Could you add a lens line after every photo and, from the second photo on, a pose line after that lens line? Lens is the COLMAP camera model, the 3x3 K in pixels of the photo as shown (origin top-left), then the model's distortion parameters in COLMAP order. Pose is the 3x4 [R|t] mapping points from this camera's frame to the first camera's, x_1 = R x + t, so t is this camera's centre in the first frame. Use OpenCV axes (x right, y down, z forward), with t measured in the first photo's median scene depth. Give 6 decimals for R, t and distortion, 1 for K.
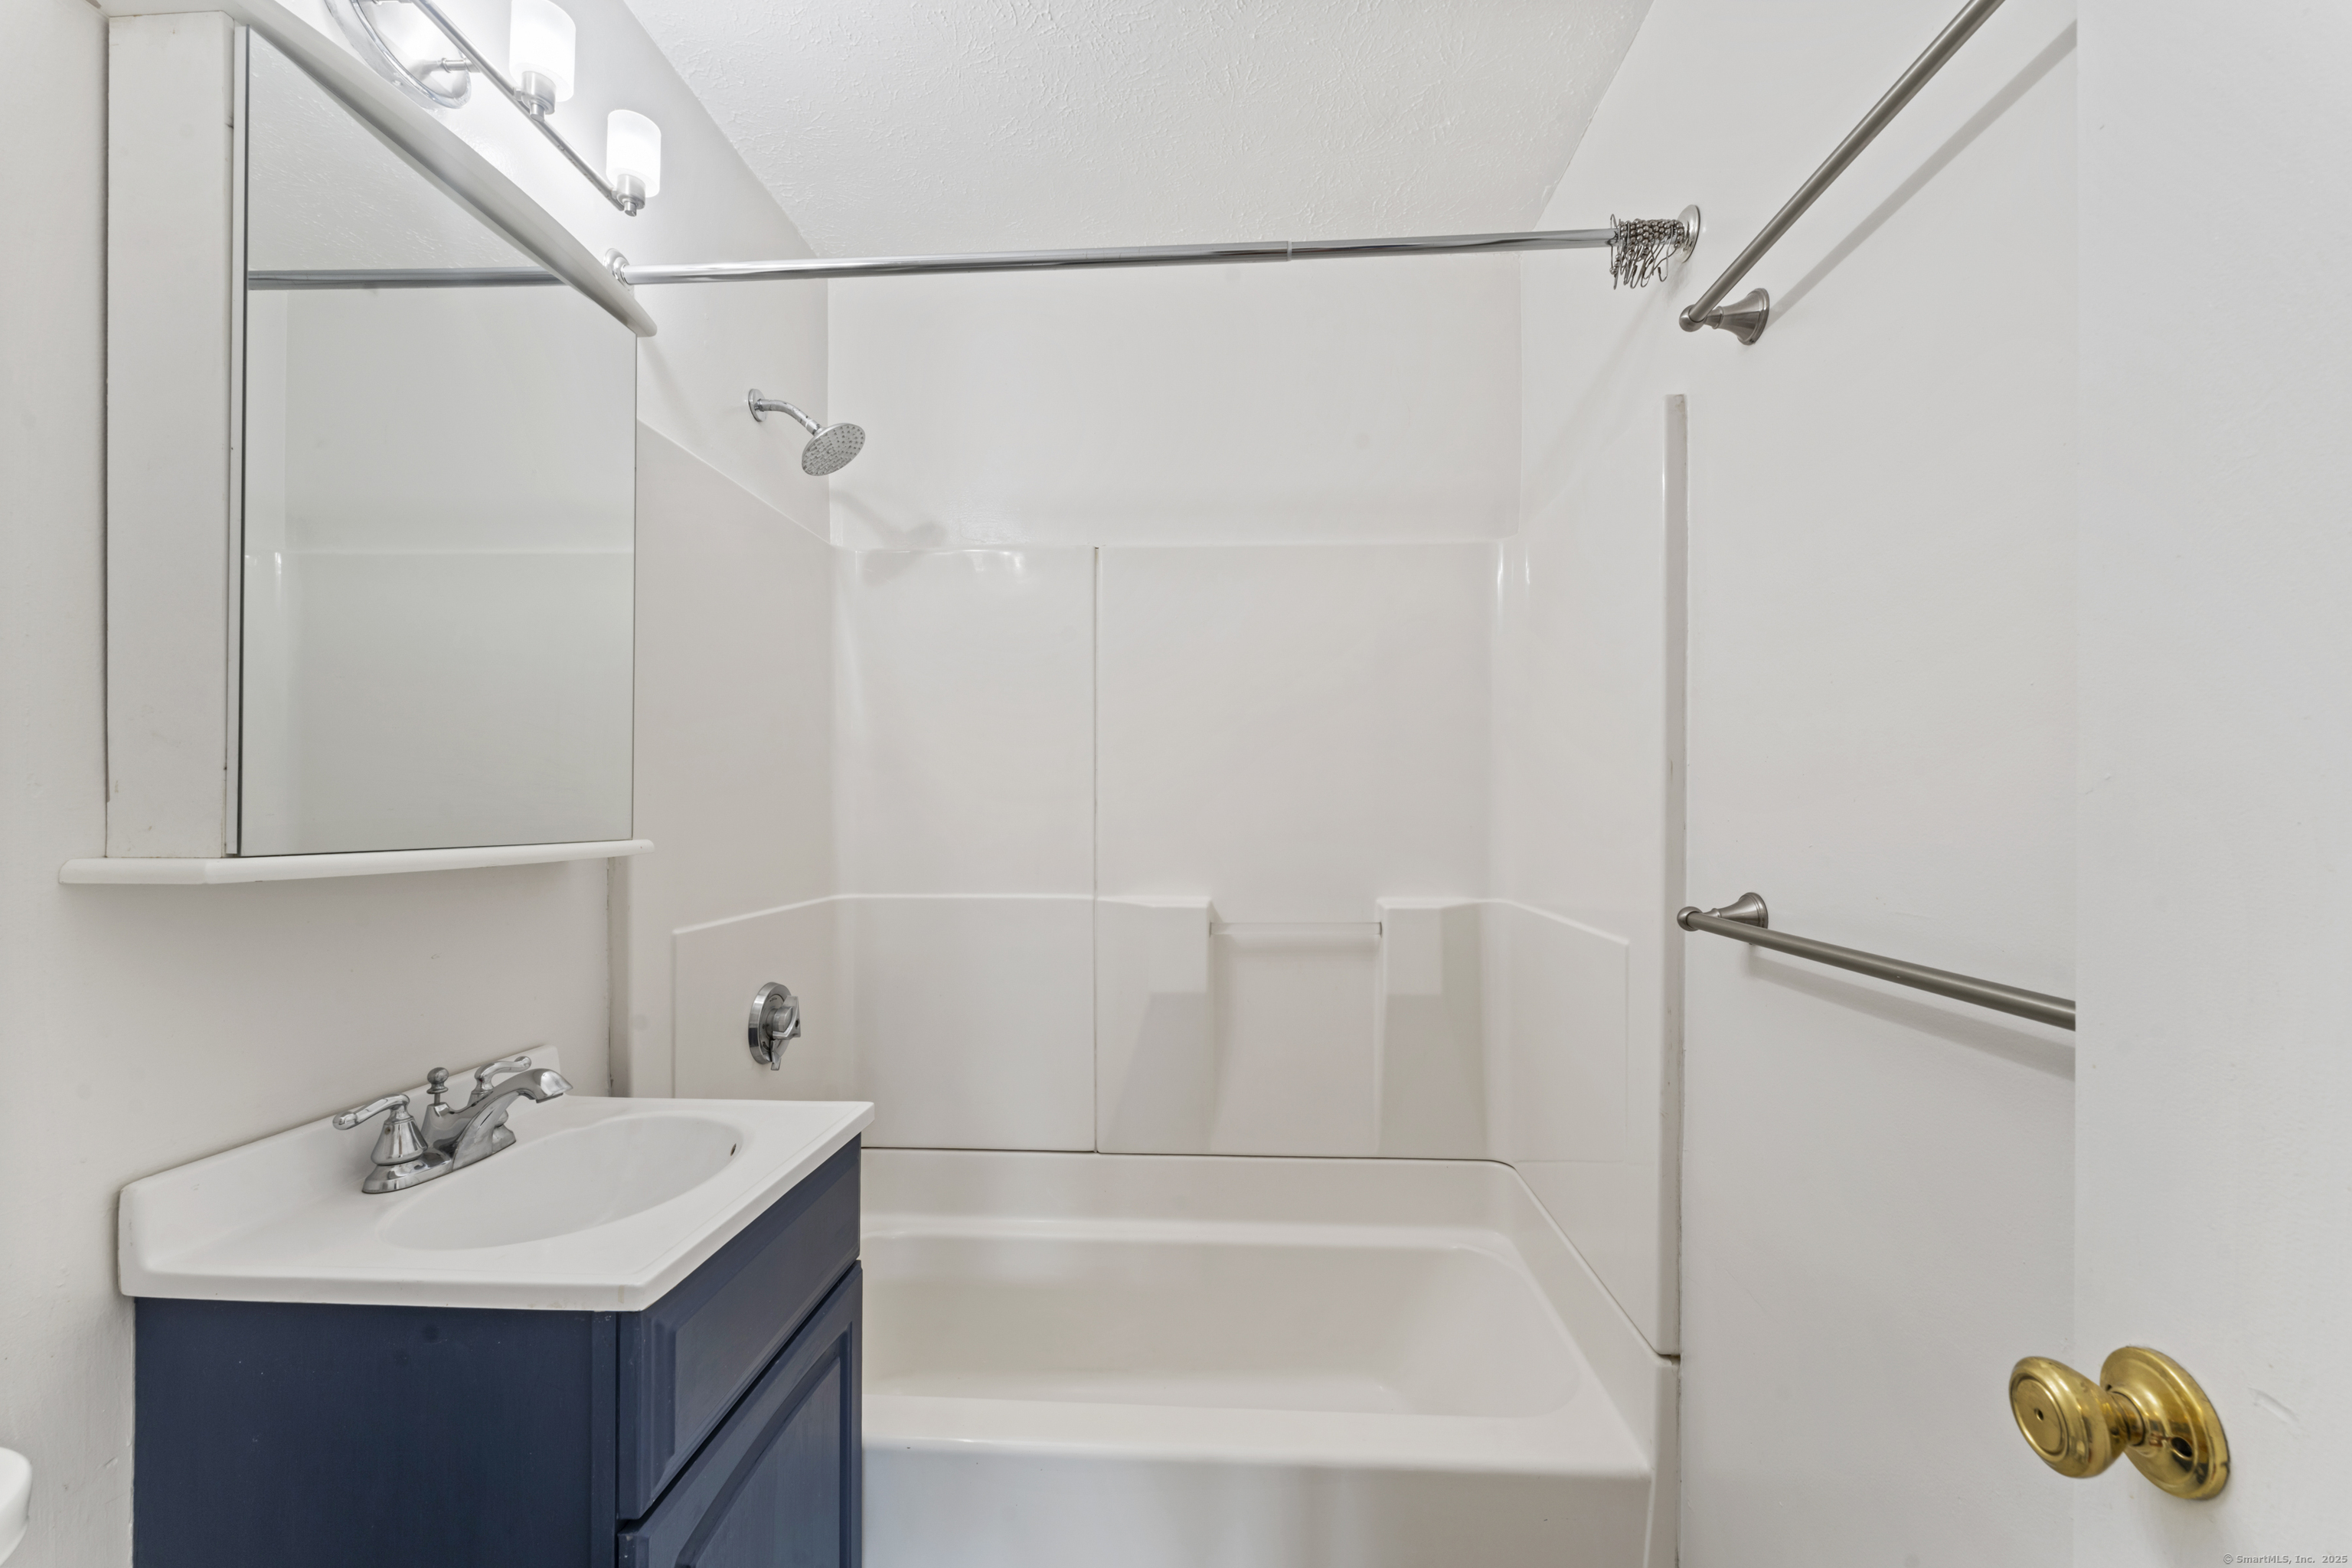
lens RADIAL K [[952.7, 0, 1178.1], [0, 952.7, 802.9], [0, 0, 1]] dist [0.000942, -0.000186]
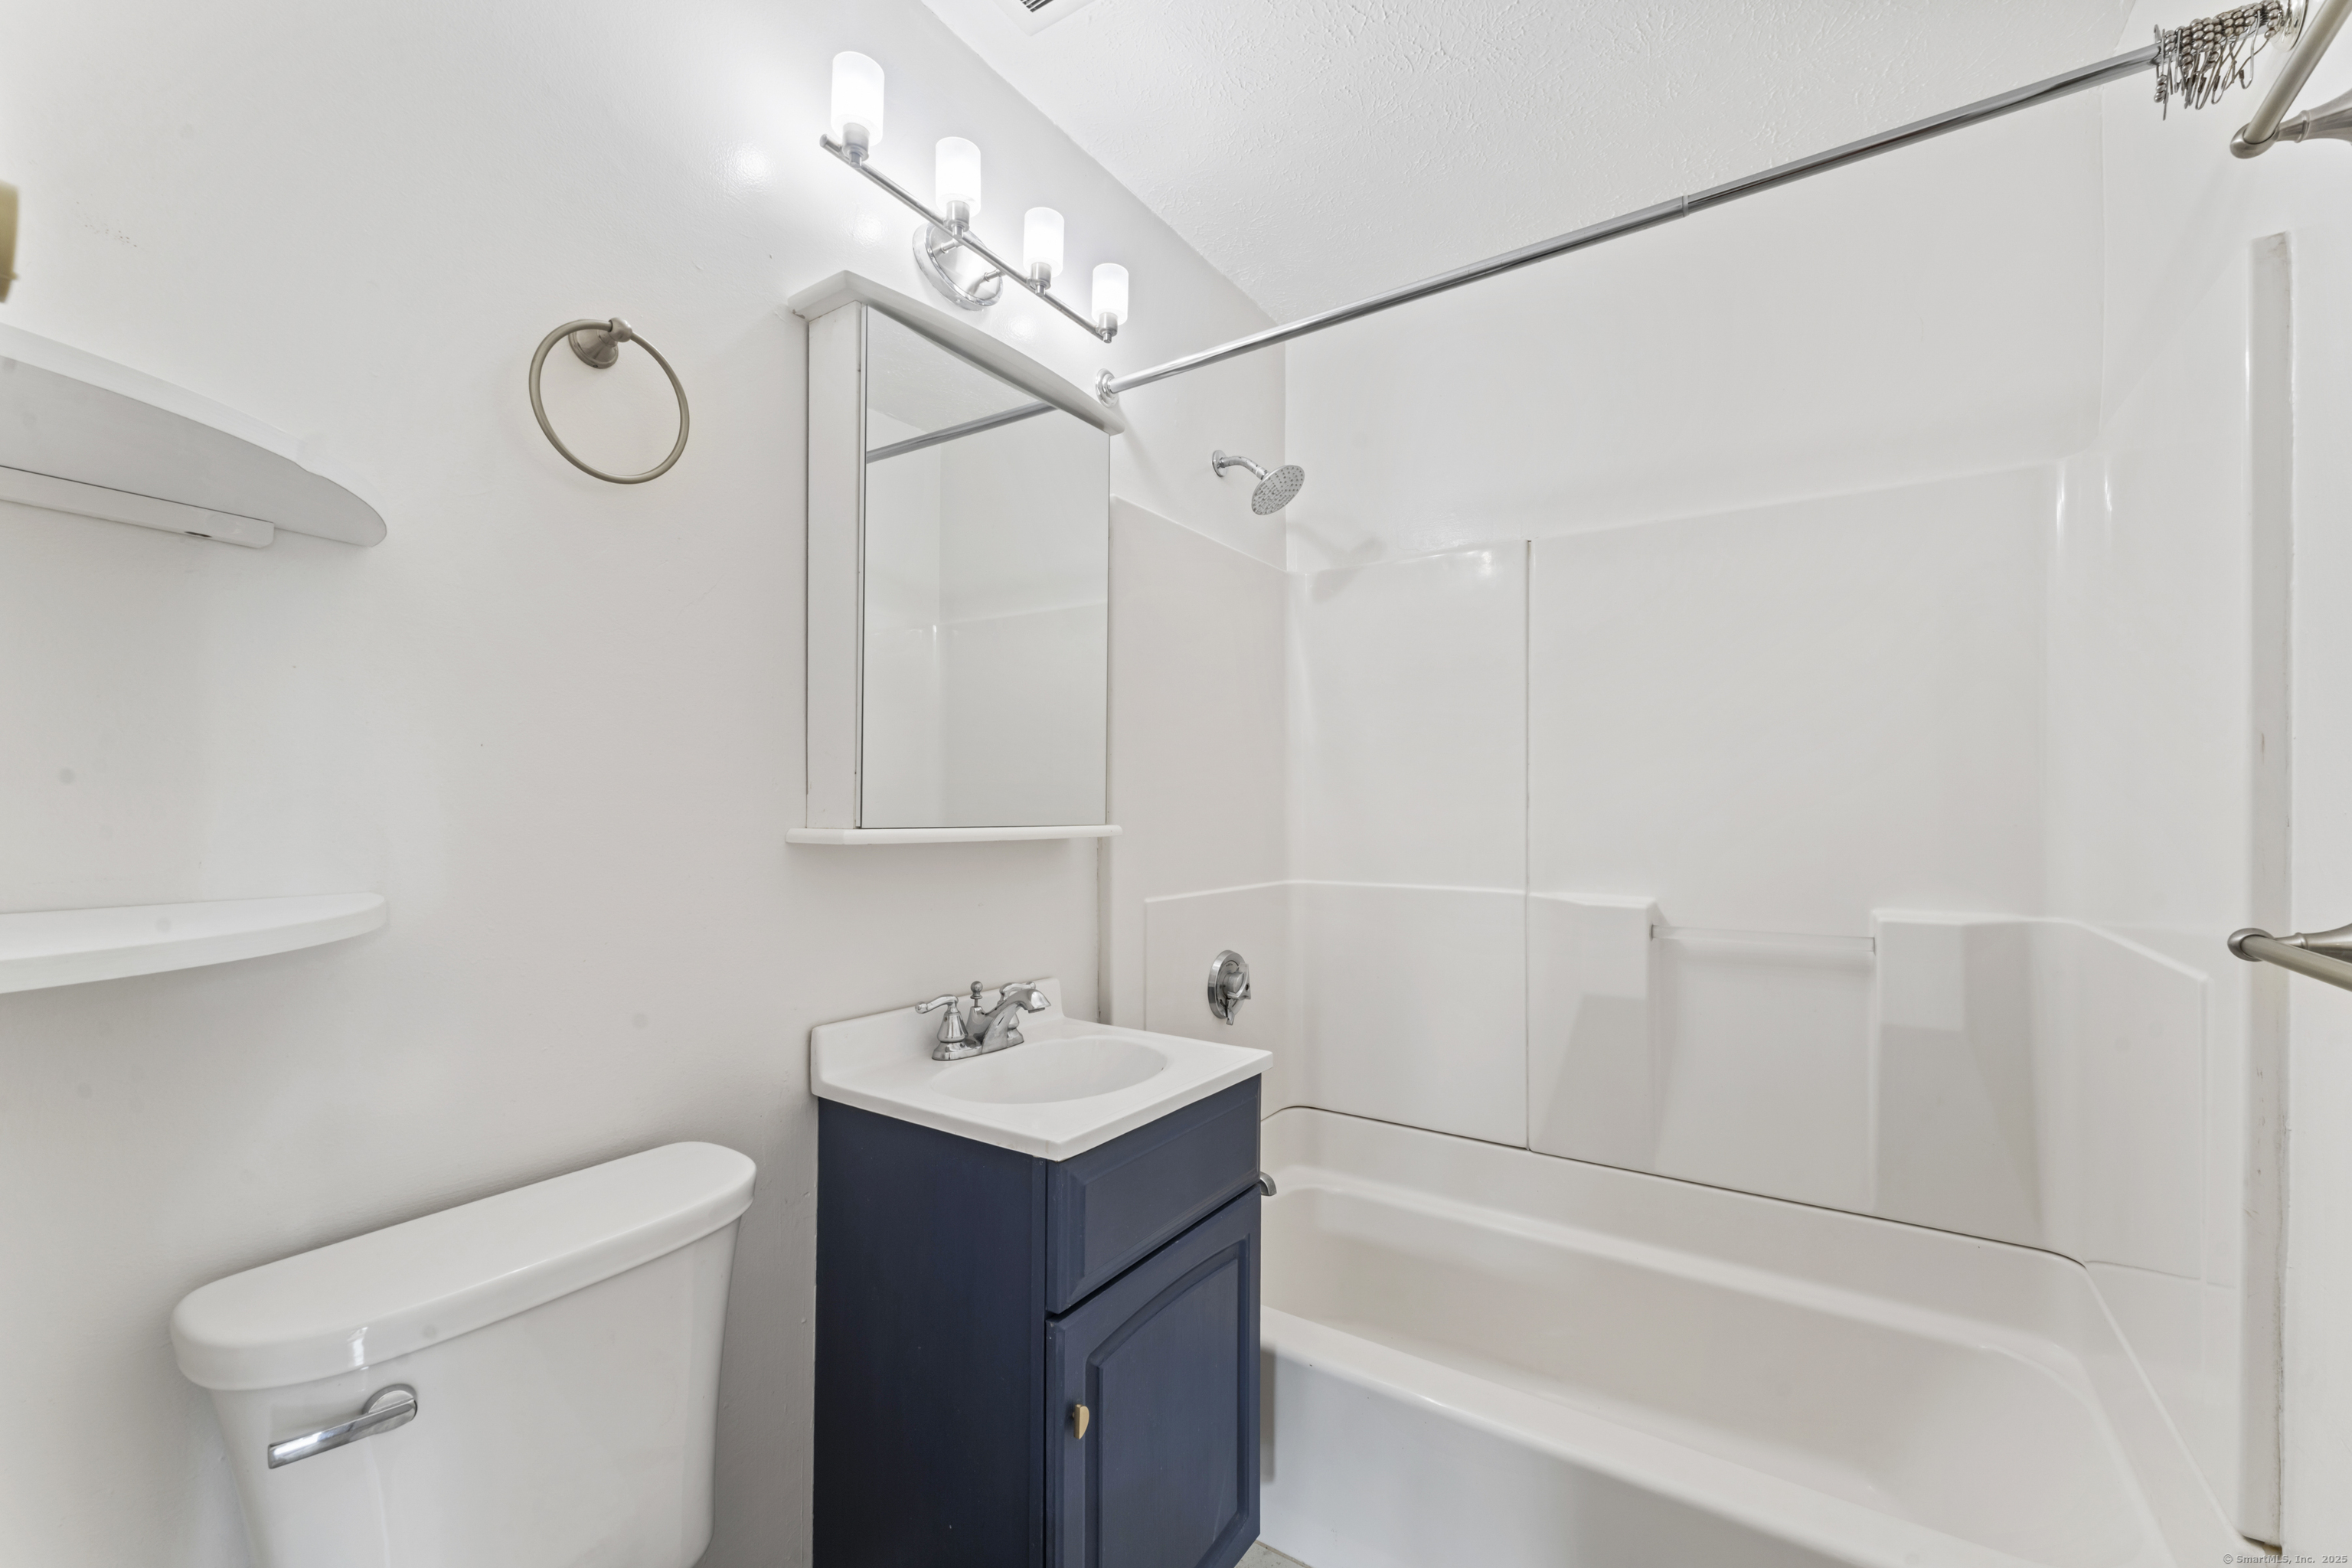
lens RADIAL K [[942.2, 0, 1181.9], [0, 942.2, 796.2], [0, 0, 1]] dist [0.001433, -0.000285]
pose [[0.862405, -0.004467, -0.506199, 0.163817], [0.000793, 0.999972, -0.007475, 0.009093], [0.506218, 0.006045, 0.862384, -0.050477]]
